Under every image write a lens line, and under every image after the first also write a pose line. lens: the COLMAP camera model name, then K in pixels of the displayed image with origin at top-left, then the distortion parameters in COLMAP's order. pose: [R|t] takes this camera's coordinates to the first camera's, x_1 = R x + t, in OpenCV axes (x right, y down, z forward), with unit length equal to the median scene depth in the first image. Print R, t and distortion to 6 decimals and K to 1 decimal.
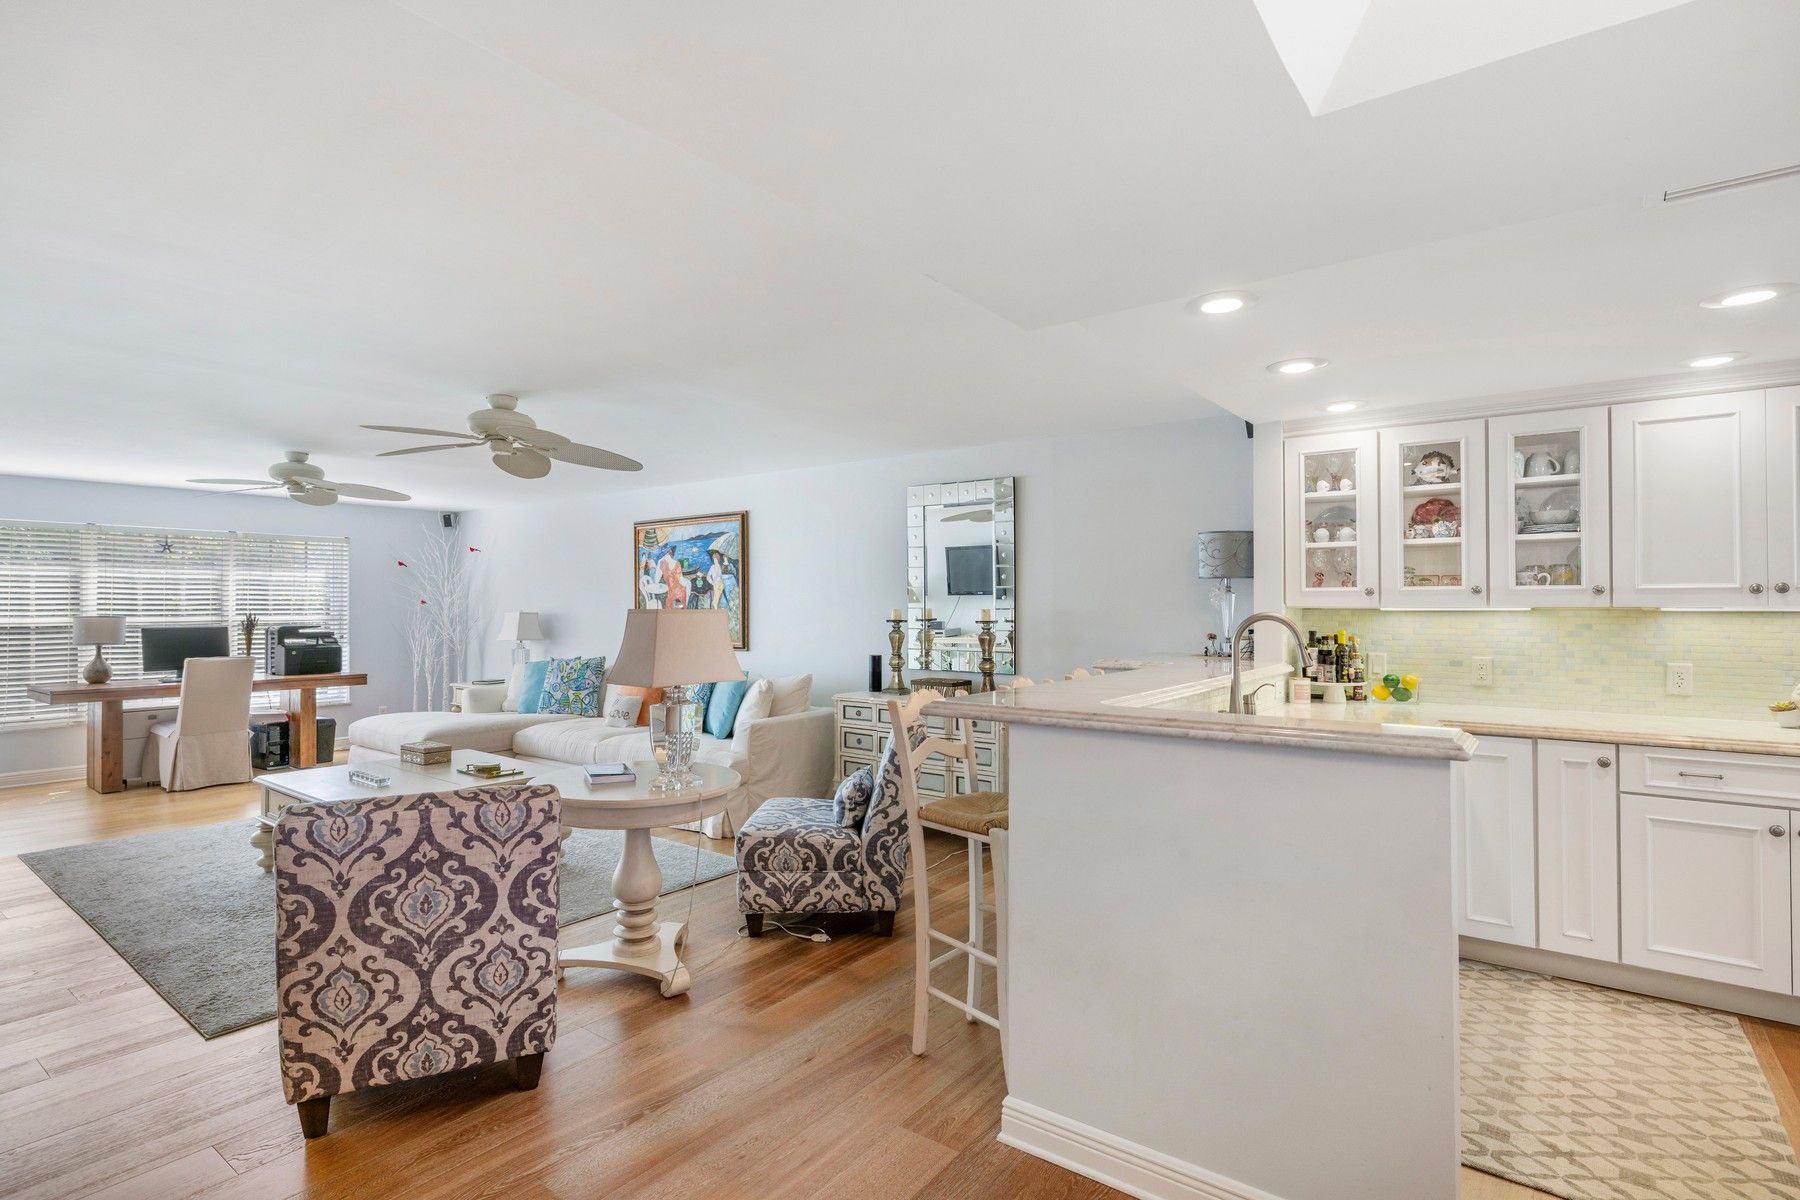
lens RADIAL K [[889.9, 0, 888.9], [0, 889.9, 596.1], [0, 0, 1]] dist [-0.004915, 0.001229]
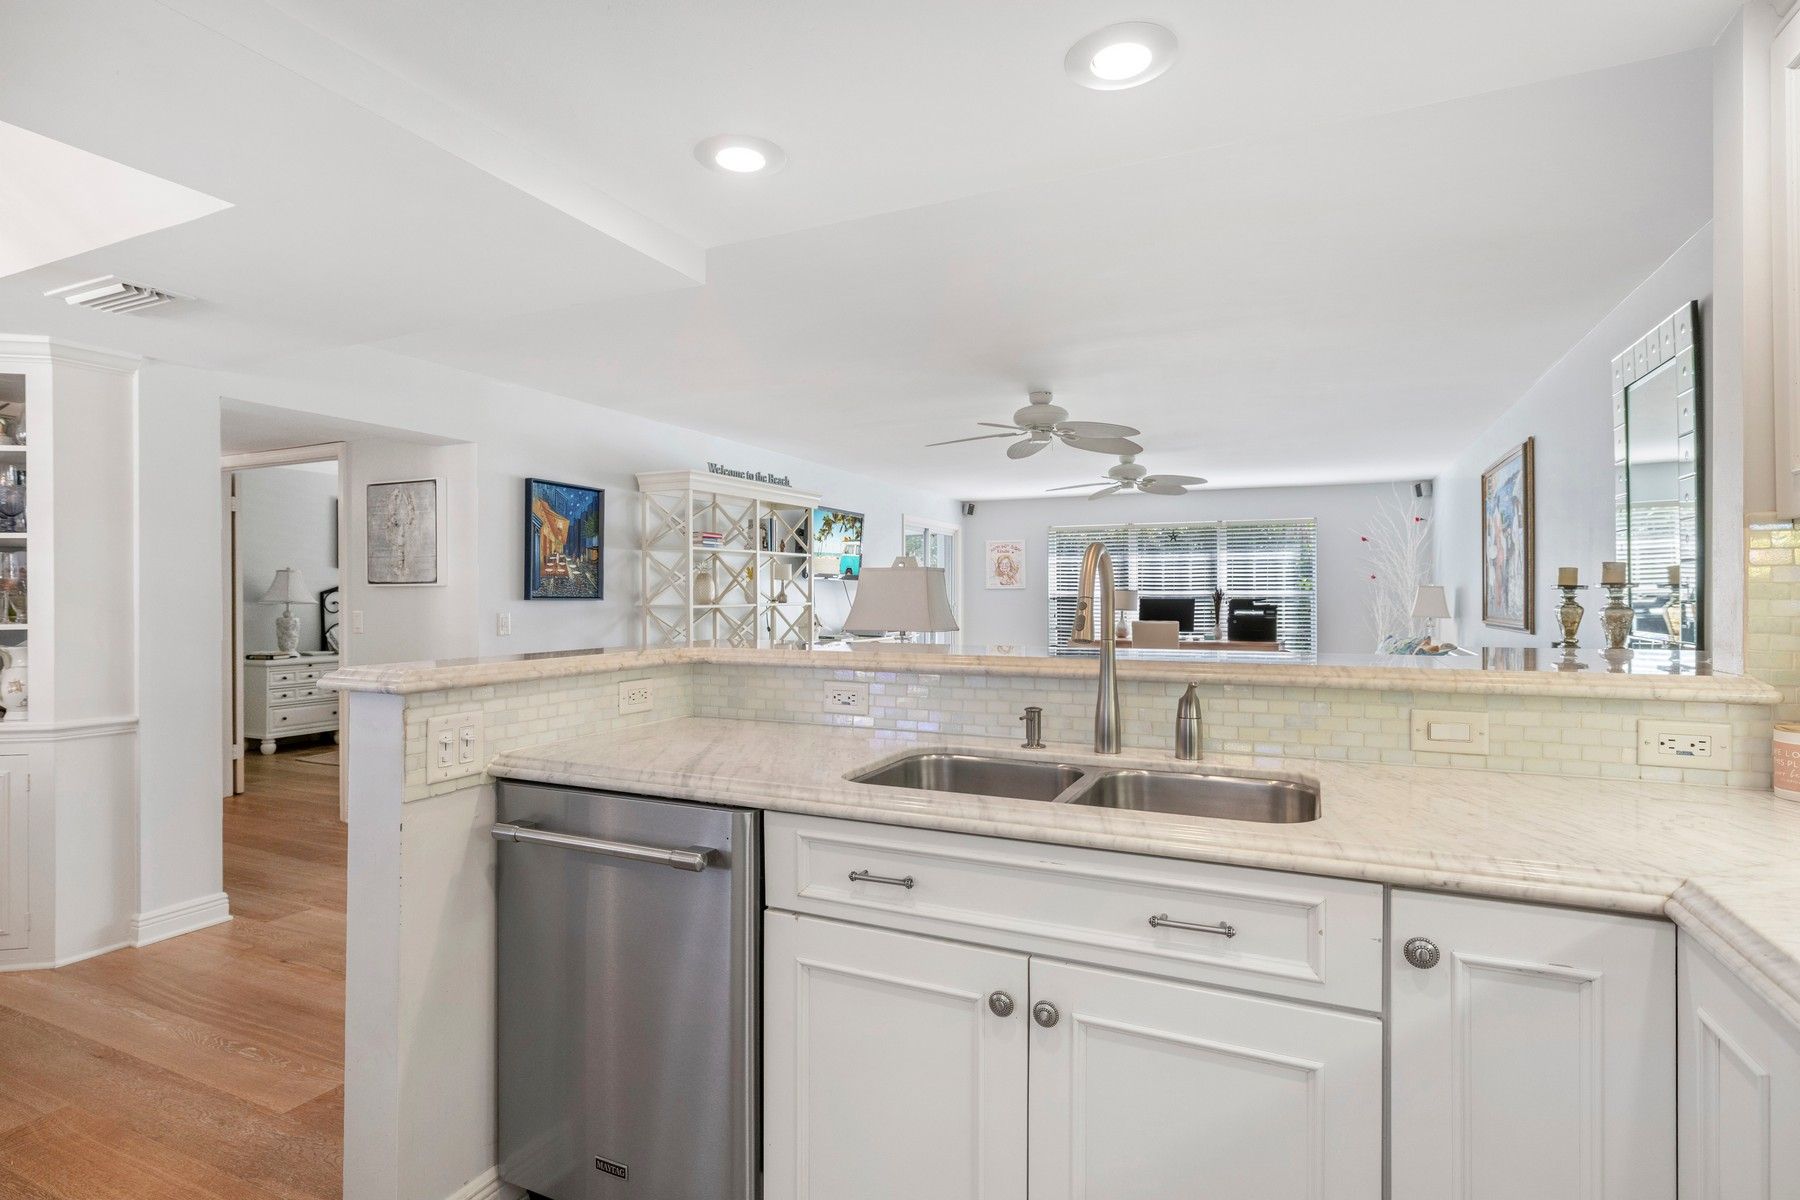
lens RADIAL K [[889.9, 0, 890.8], [0, 889.9, 605.2], [0, 0, 1]] dist [-0.004915, 0.001229]
pose [[0.208601, 0.013196, -0.977912, 0.486732], [0.011291, 0.999810, 0.015900, 0.024456], [0.977936, -0.014358, 0.208412, 0.395701]]
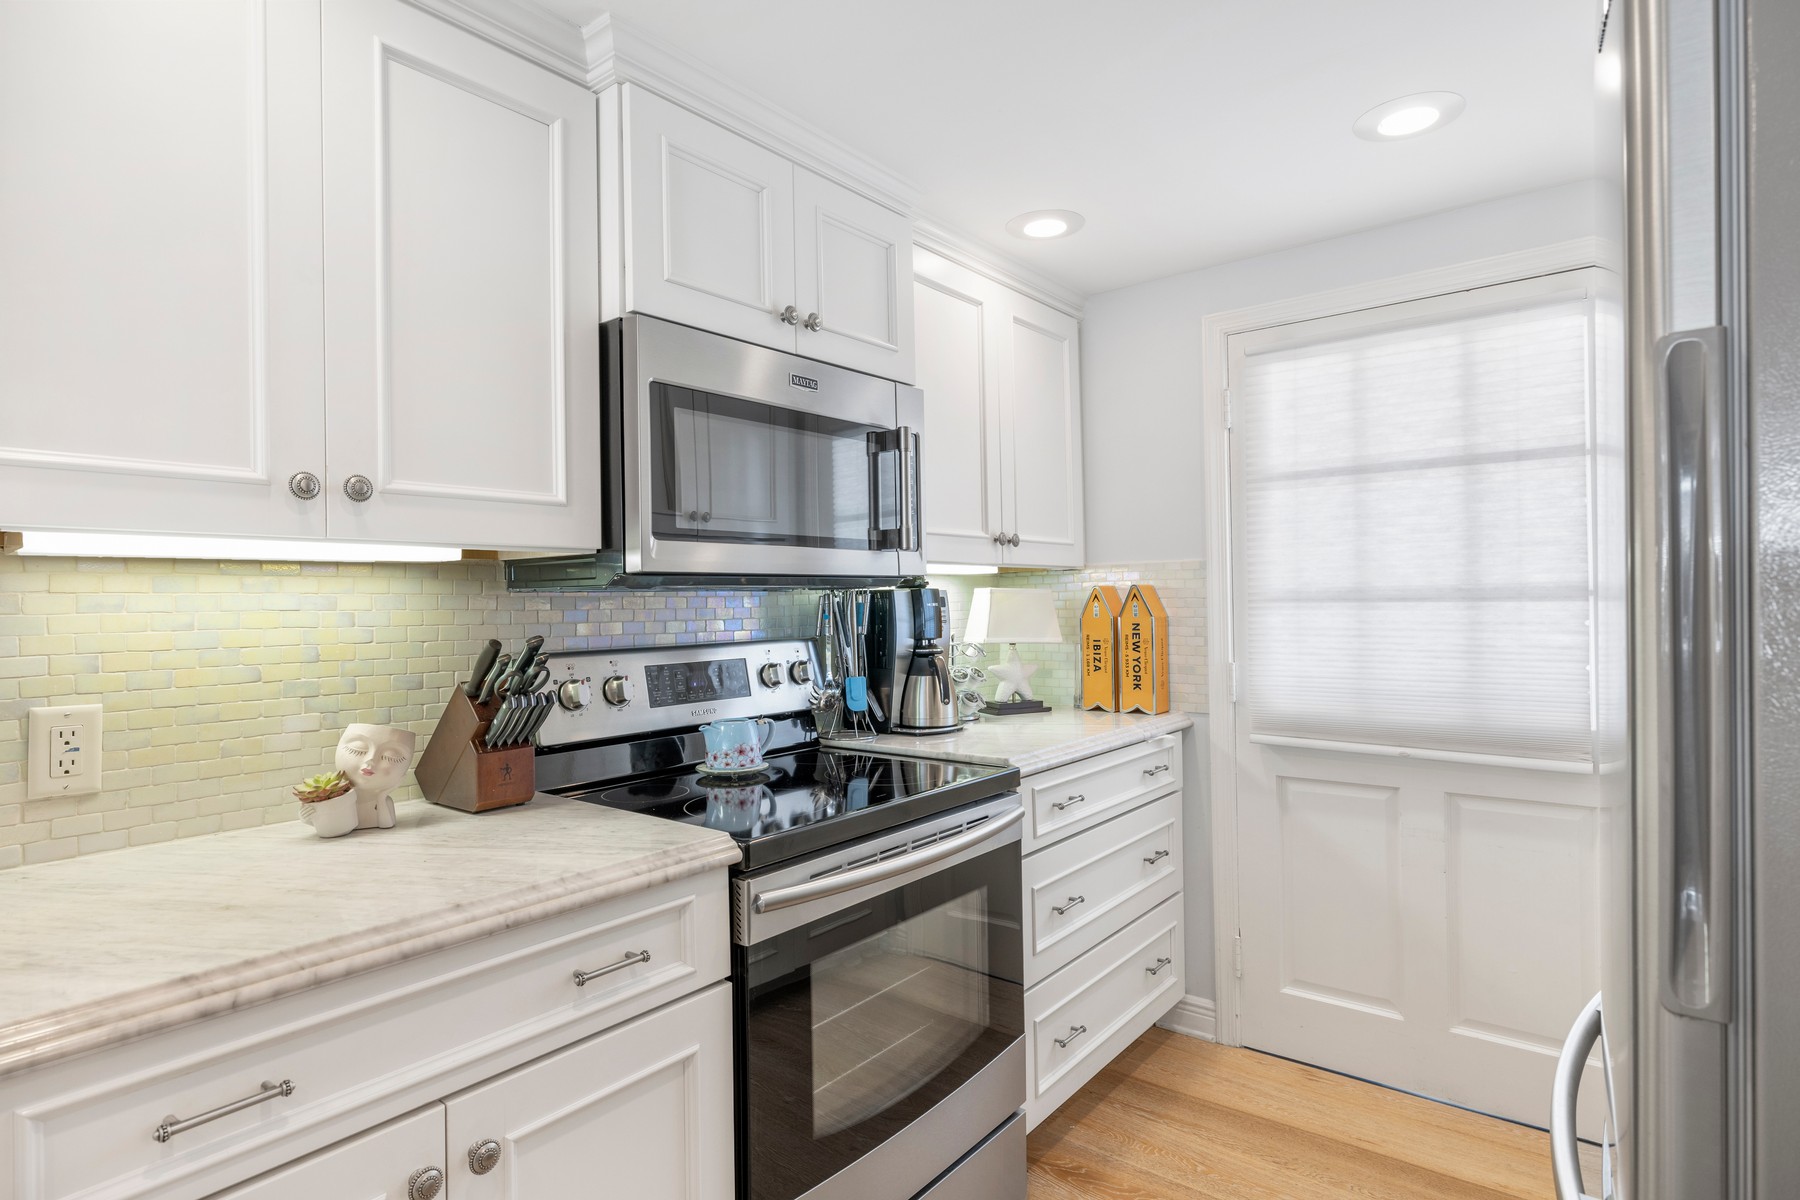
lens RADIAL K [[974.4, 0, 896.1], [0, 974.4, 597.4], [0, 0, 1]] dist [-0.009036, 0.003487]
pose [[0.035436, 0.003290, 0.999367, 0.304145], [0.003177, 0.999989, -0.003405, 0.020754], [-0.999367, 0.003296, 0.035425, 0.385058]]
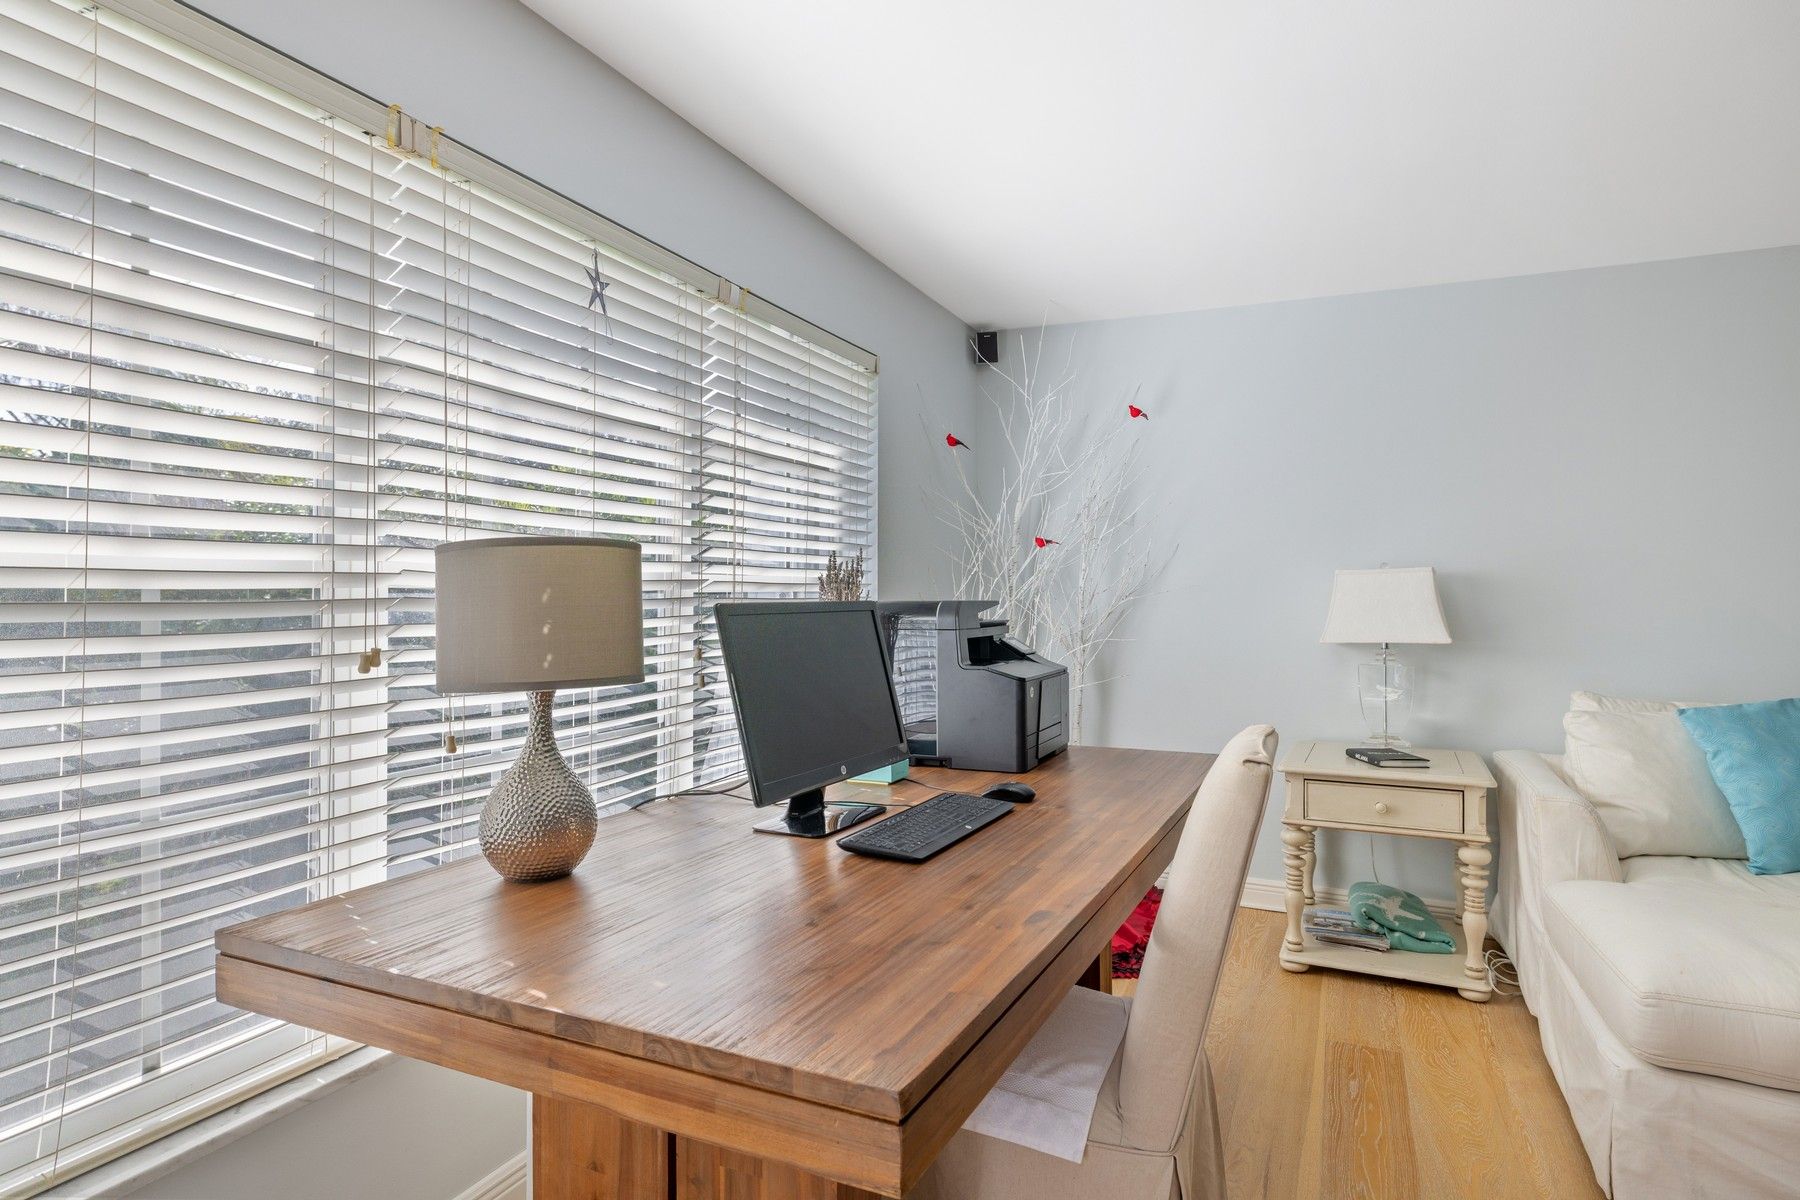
lens RADIAL K [[974.4, 0, 883.9], [0, 974.4, 589.8], [0, 0, 1]] dist [-0.009036, 0.003487]
pose [[0.975323, 0.007611, 0.220650, -1.002077], [-0.010461, 0.999876, 0.011751, 0.034264], [-0.220533, -0.013769, 0.975282, 0.890999]]
